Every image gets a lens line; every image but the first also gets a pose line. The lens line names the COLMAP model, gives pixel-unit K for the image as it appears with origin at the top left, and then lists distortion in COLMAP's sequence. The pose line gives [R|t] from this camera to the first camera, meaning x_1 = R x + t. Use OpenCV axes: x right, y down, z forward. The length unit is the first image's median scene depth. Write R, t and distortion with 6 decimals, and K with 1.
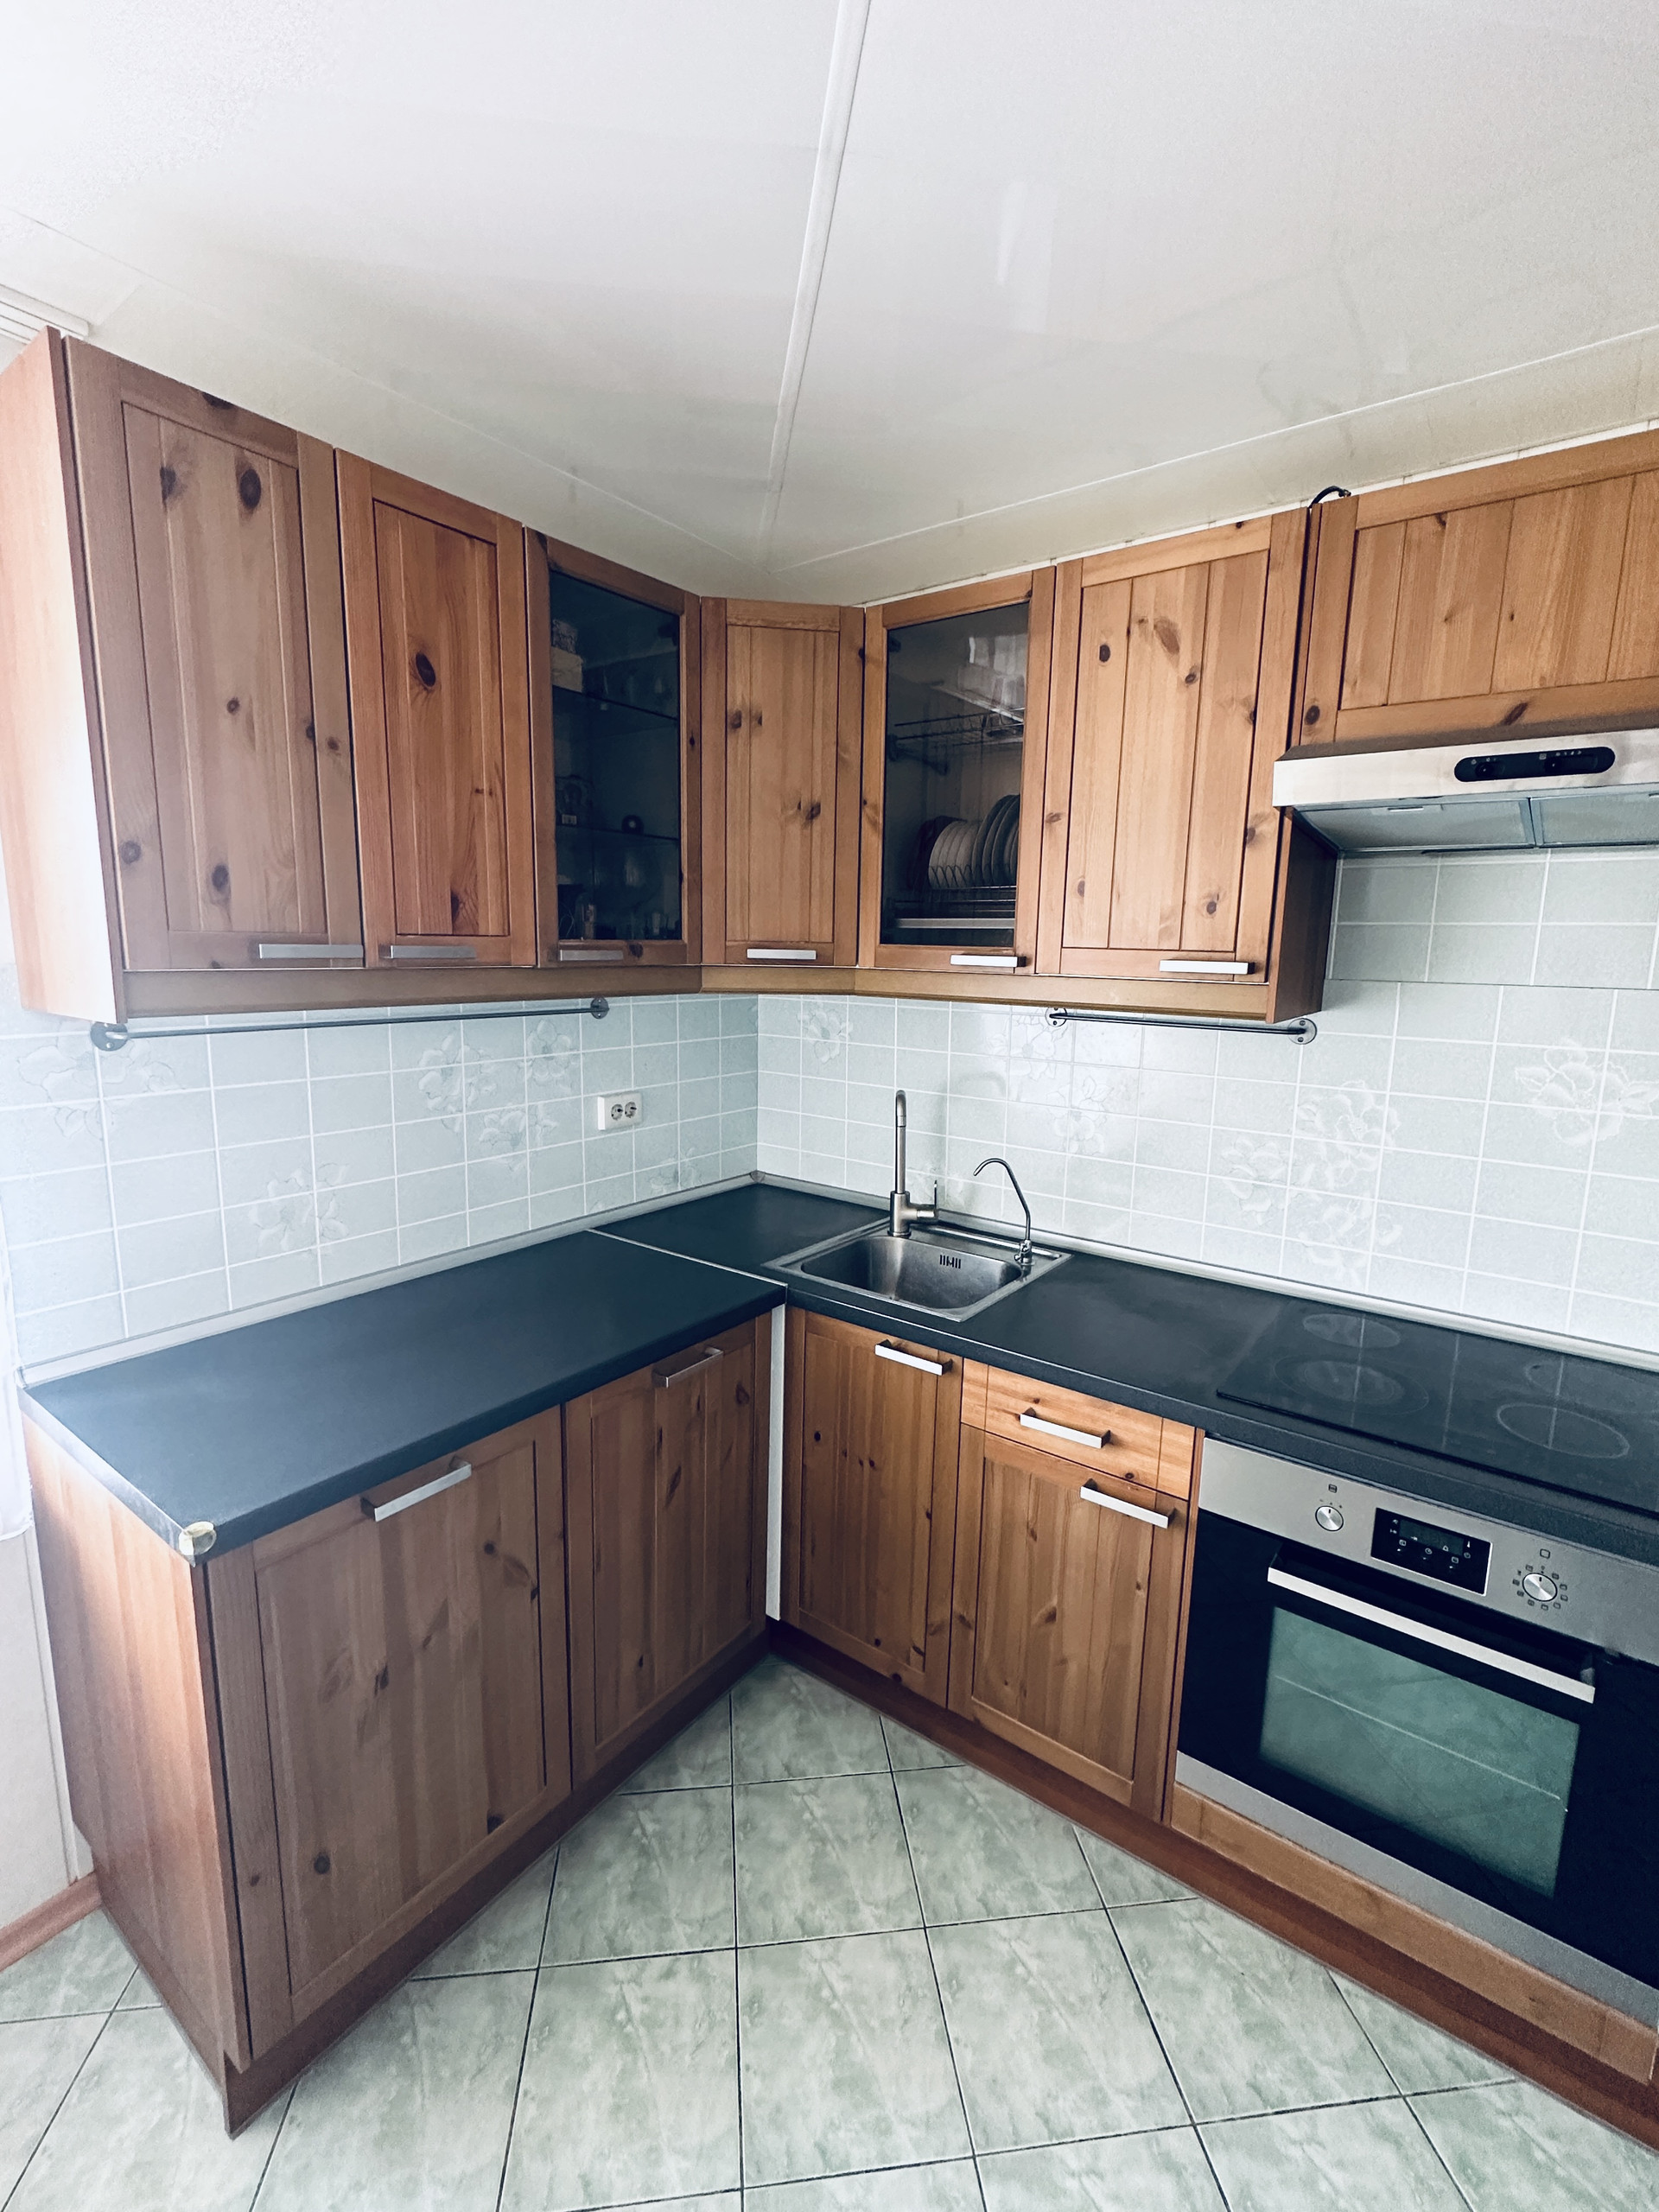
lens RADIAL K [[981.8, 0, 824.7], [0, 981.8, 1102.4], [0, 0, 1]] dist [-0.003178, 0.001313]
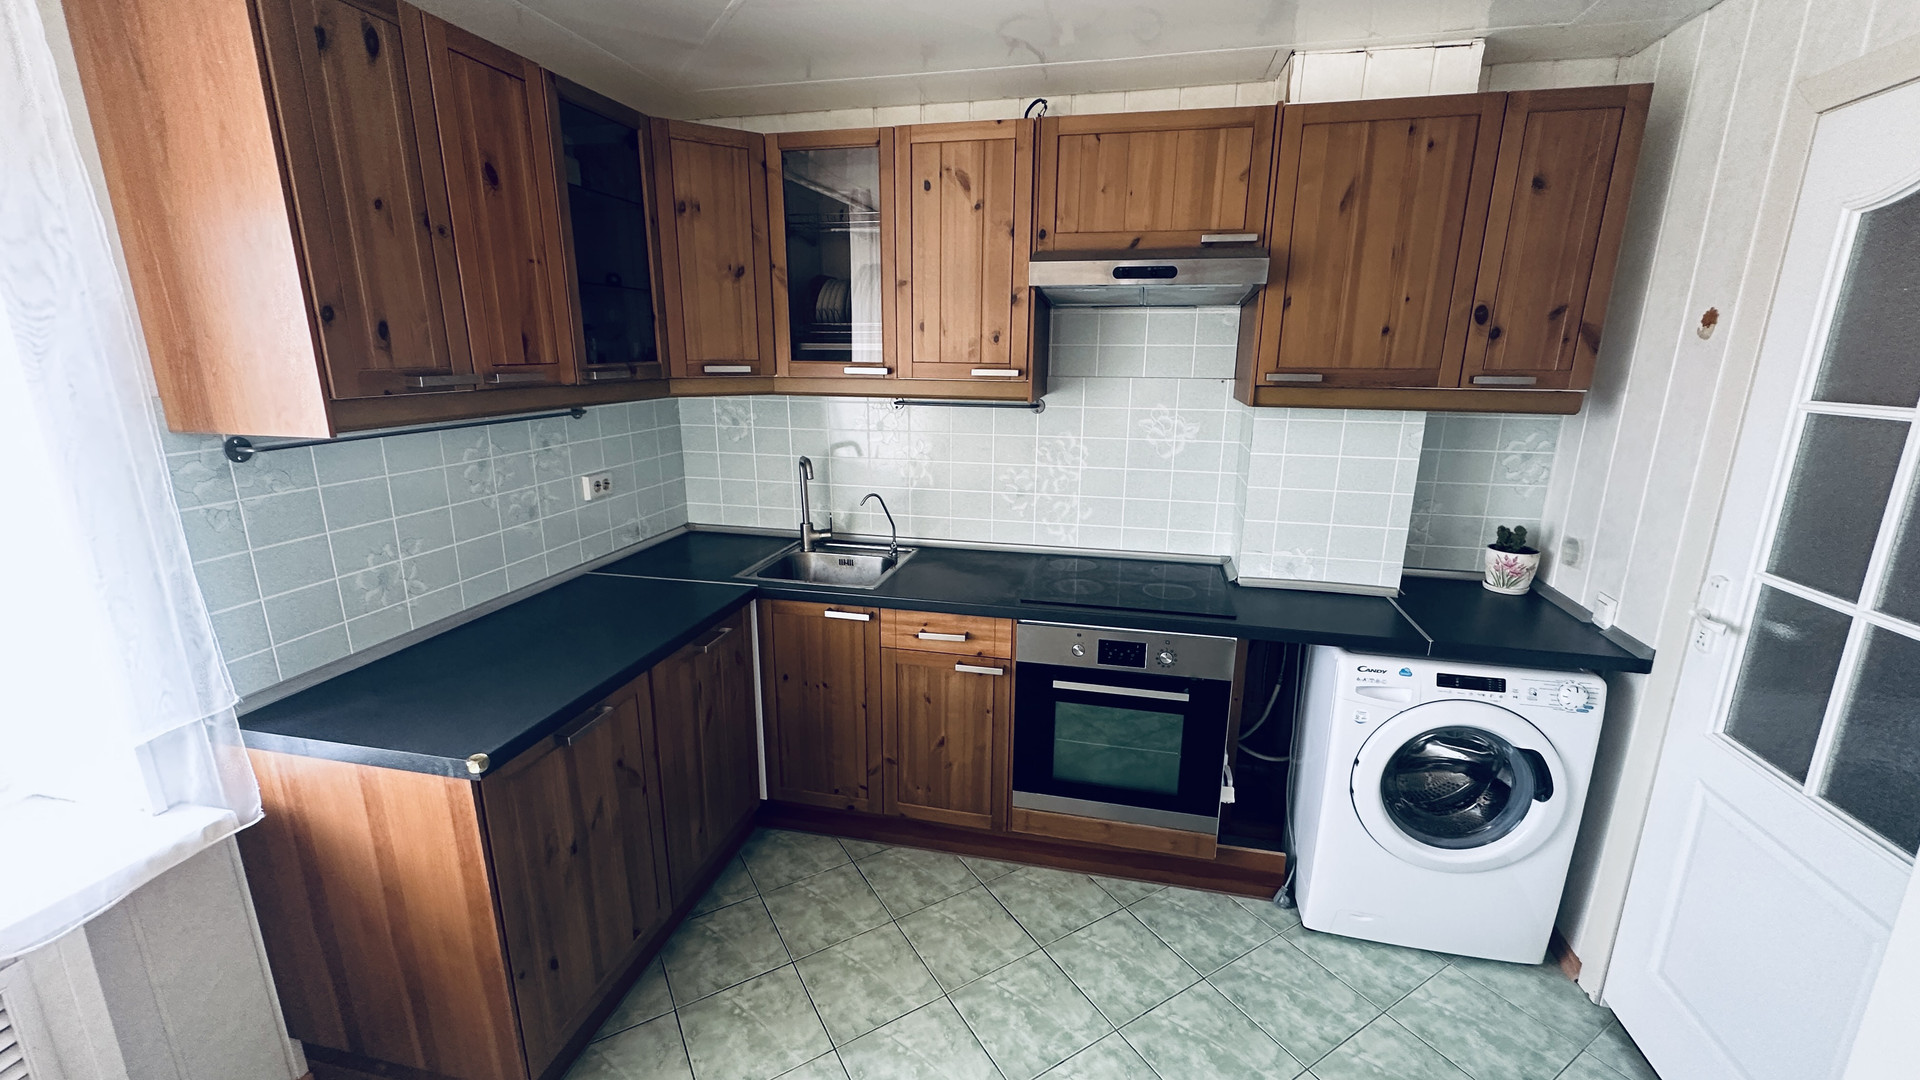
lens RADIAL K [[762.7, 0, 959.6], [0, 762.7, 540.3], [0, 0, 1]] dist [-0.001320, 0.000505]
pose [[0.913290, -0.112694, 0.391411, -0.257696], [0.076380, 0.991300, 0.107192, 0.012446], [-0.400085, -0.068002, 0.913952, -0.277182]]
